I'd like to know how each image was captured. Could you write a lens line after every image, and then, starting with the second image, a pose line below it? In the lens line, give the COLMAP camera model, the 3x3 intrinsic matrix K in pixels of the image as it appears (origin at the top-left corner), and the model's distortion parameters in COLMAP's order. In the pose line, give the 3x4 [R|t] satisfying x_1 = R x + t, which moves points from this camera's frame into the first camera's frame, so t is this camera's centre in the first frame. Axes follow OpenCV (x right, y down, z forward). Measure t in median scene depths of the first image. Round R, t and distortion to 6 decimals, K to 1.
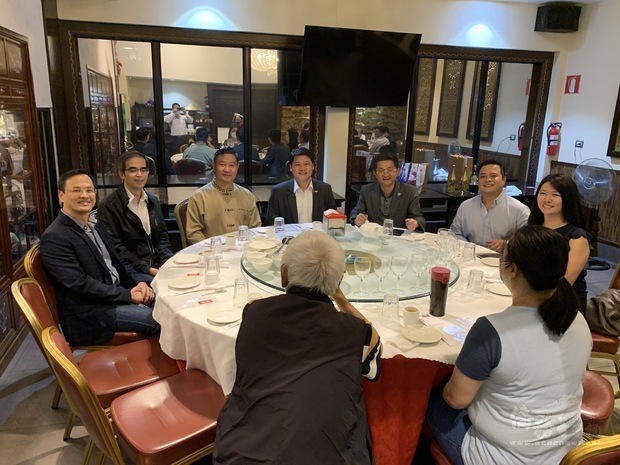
lens RADIAL K [[478.2, 0, 309.4], [0, 478.2, 255.5], [0, 0, 1]] dist [0.021696, -0.005352]
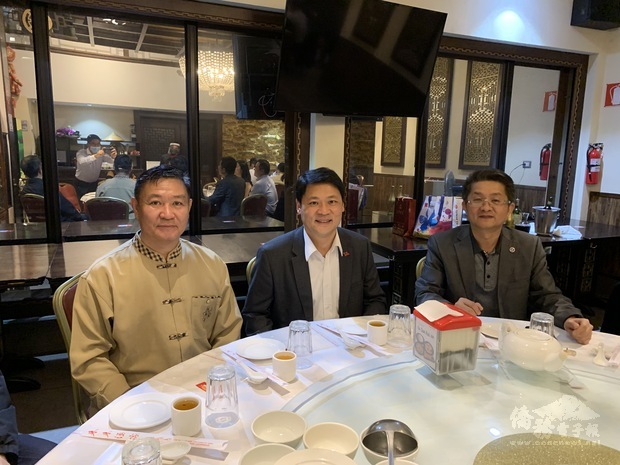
lens RADIAL K [[478.2, 0, 309.4], [0, 478.2, 255.5], [0, 0, 1]] dist [0.021696, -0.005352]
pose [[0.990614, -0.034086, 0.132373, -0.057483], [0.044662, 0.995971, -0.077765, -0.056223], [-0.129189, 0.082947, 0.988145, 0.310907]]
